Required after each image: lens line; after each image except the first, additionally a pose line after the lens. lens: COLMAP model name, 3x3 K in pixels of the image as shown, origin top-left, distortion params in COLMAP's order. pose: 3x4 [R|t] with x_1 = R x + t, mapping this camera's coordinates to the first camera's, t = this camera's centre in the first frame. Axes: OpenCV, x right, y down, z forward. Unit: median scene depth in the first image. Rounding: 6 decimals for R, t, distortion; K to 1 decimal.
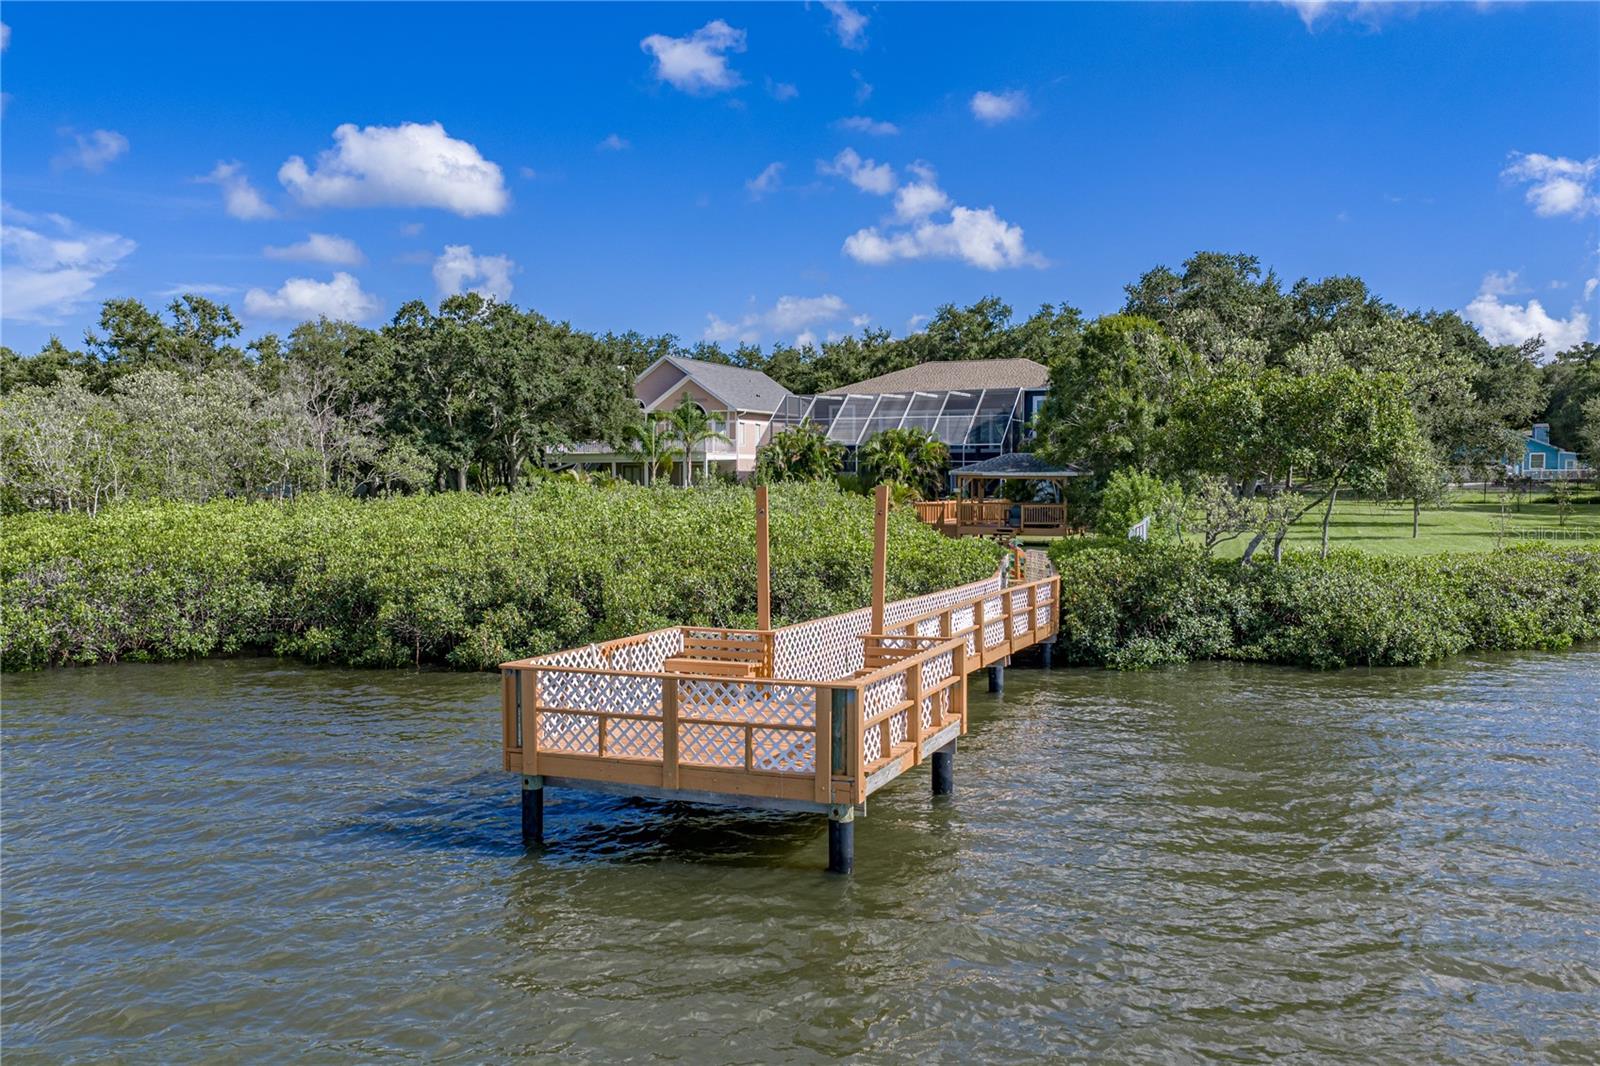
lens RADIAL K [[1363.4, 0, 800.0], [0, 1363.4, 533.0], [0, 0, 1]] dist [0.005310, 0.000123]
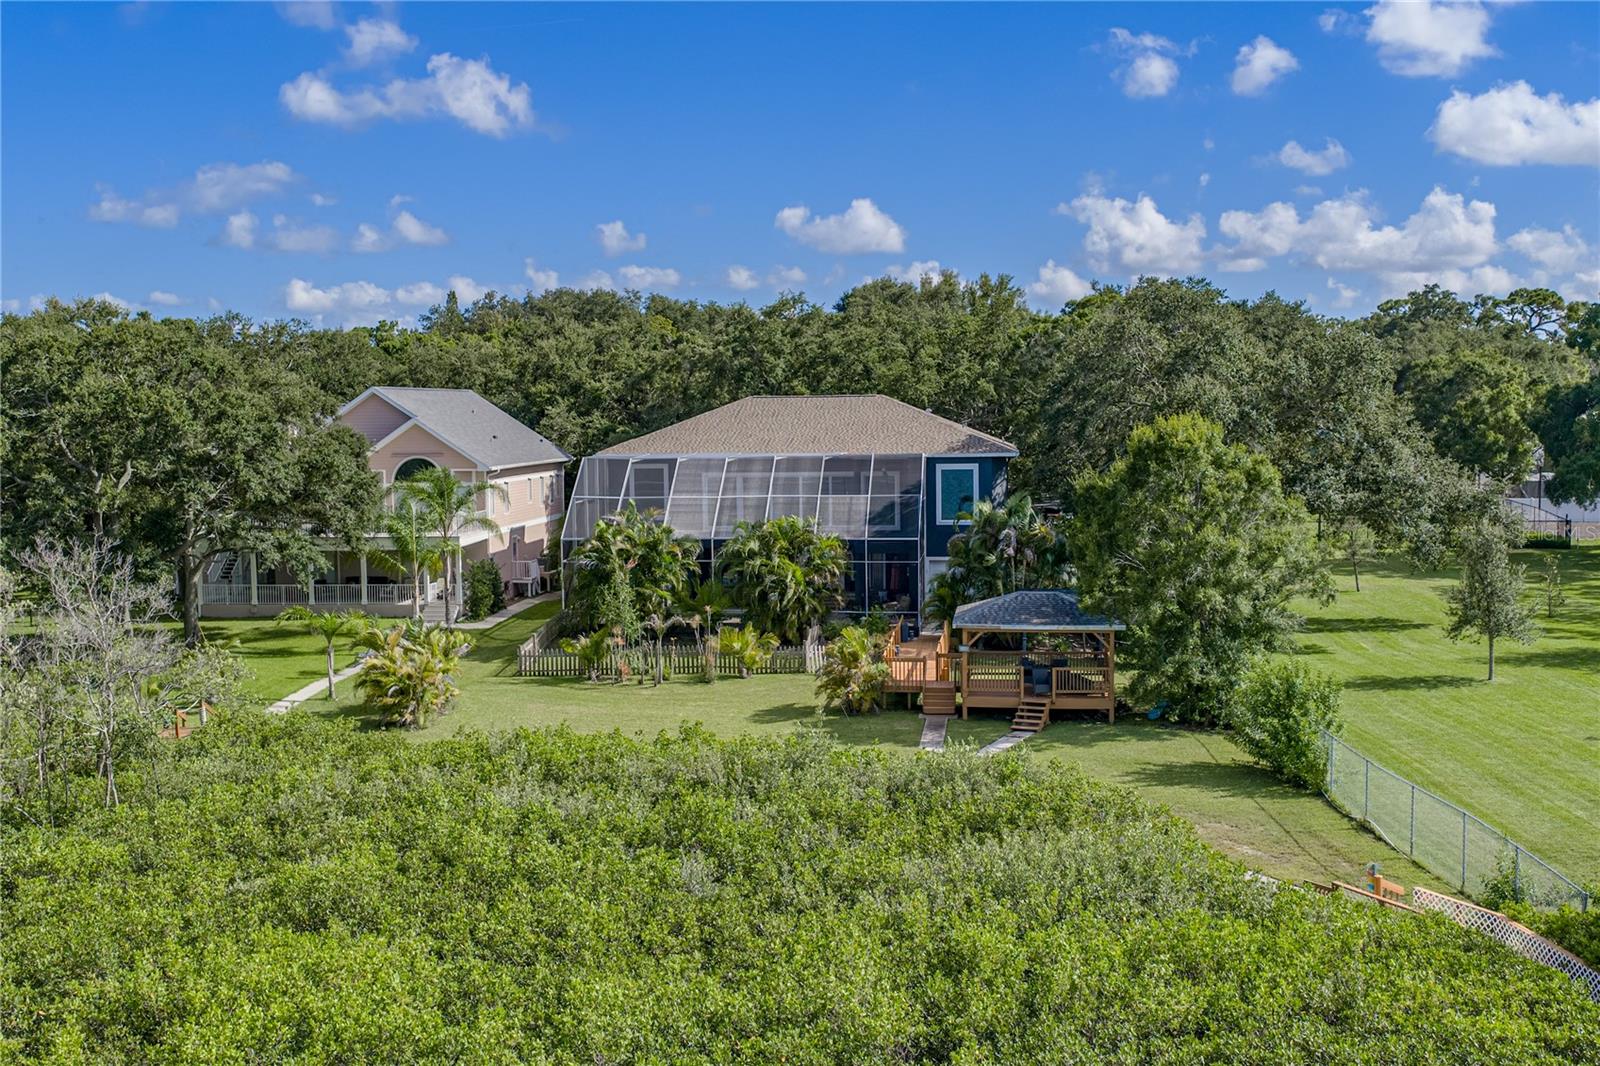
lens RADIAL K [[1807.8, 0, 807.3], [0, 1807.8, 529.9], [0, 0, 1]] dist [0.006209, 0.005069]
pose [[0.954193, -0.034094, 0.297243, -0.281559], [0.024784, 0.999079, 0.035034, -0.146726], [-0.298164, -0.026062, 0.954159, 0.107308]]
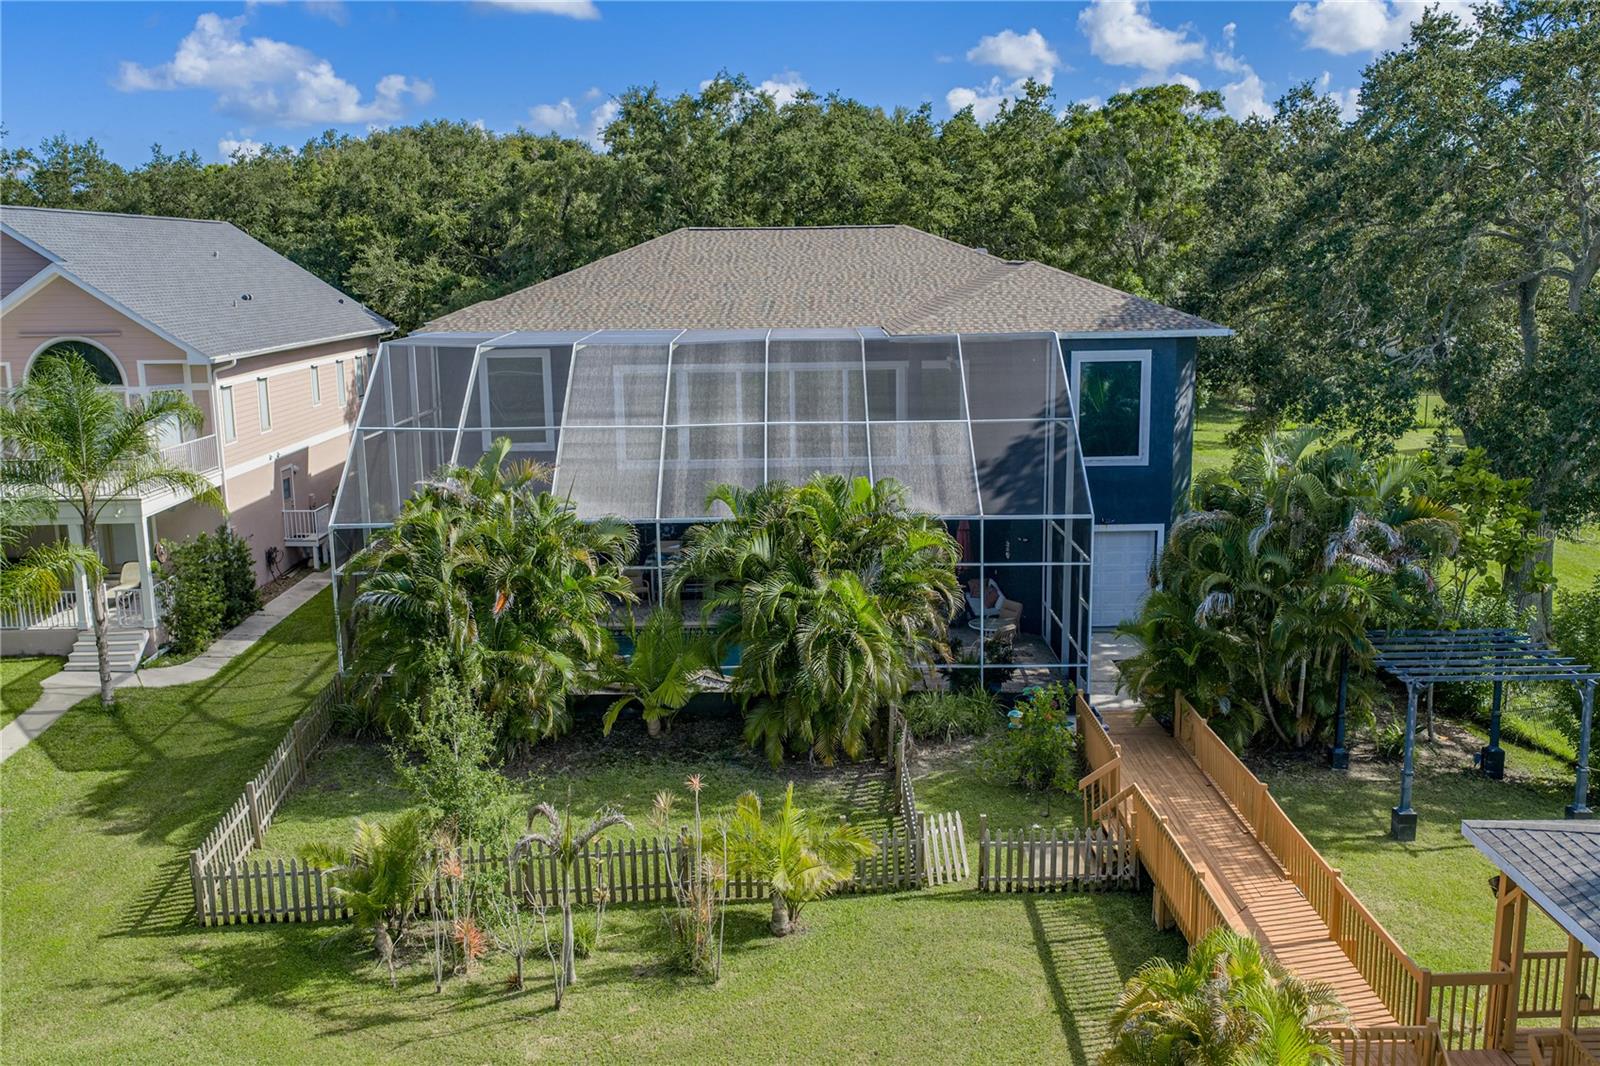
lens RADIAL K [[1341.4, 0, 798.7], [0, 1341.4, 518.8], [0, 0, 1]] dist [0.021948, 0.005218]
pose [[0.910246, -0.091994, 0.403720, -0.089477], [0.029347, 0.986889, 0.158710, -0.169806], [-0.413027, -0.132617, 0.901011, 0.991732]]
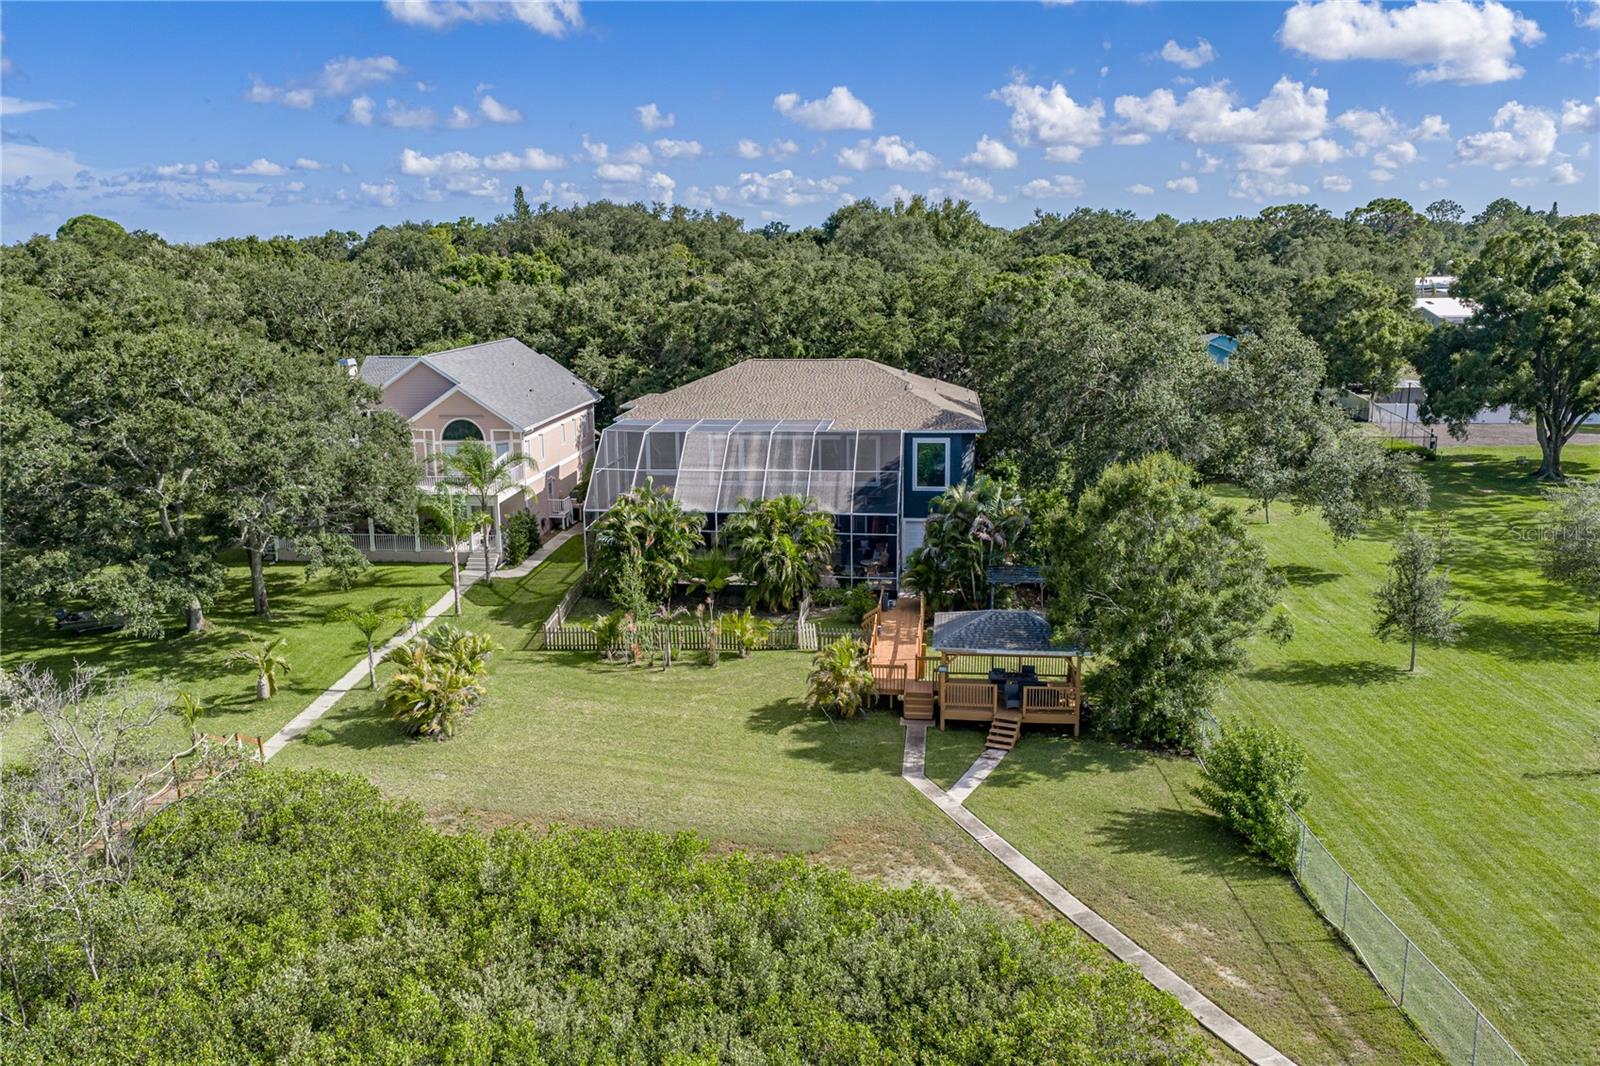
lens RADIAL K [[1321.3, 0, 800.0], [0, 1321.3, 533.0], [0, 0, 1]] dist [0.019767, 0.007279]
pose [[0.953735, -0.077227, 0.290559, -0.205740], [0.023876, 0.982849, 0.182857, -0.284119], [-0.299698, -0.167460, 0.939222, 0.343769]]
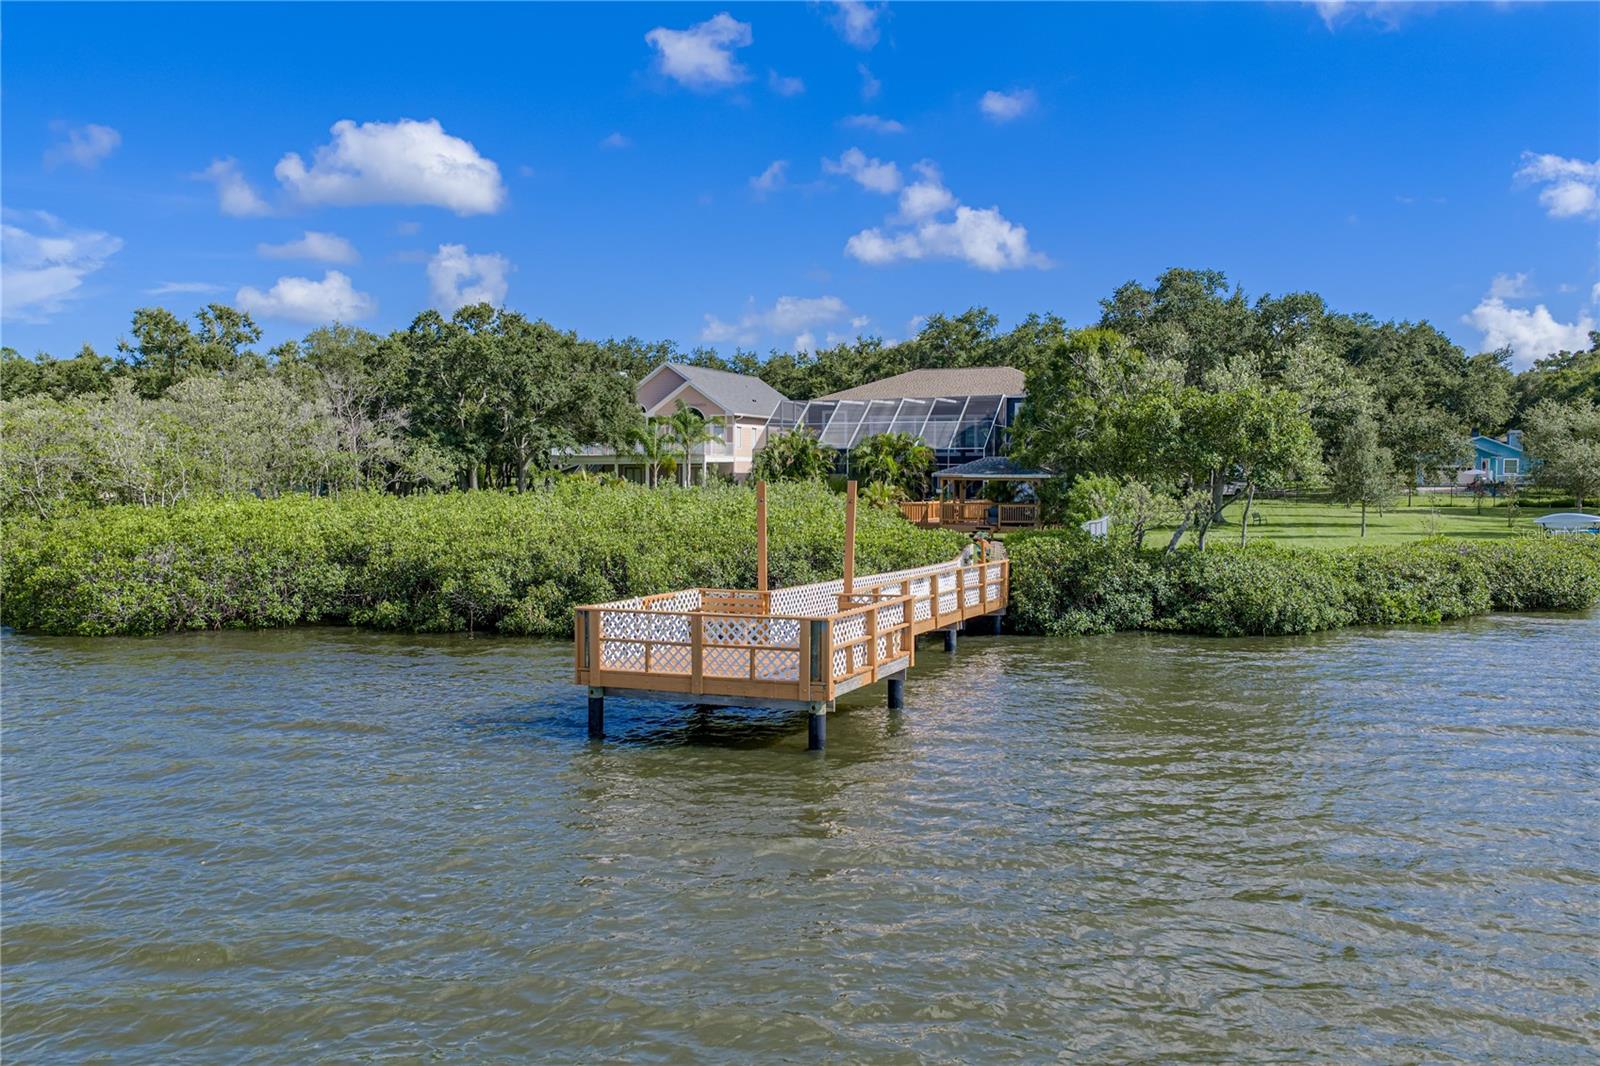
lens RADIAL K [[1379.6, 0, 800.0], [0, 1379.6, 533.0], [0, 0, 1]] dist [-0.004775, 0.000422]
pose [[0.999987, 0.003584, 0.003506, 0.001434], [-0.003575, 0.999990, -0.002624, 0.005713], [-0.003515, 0.002612, 0.999990, -0.099657]]
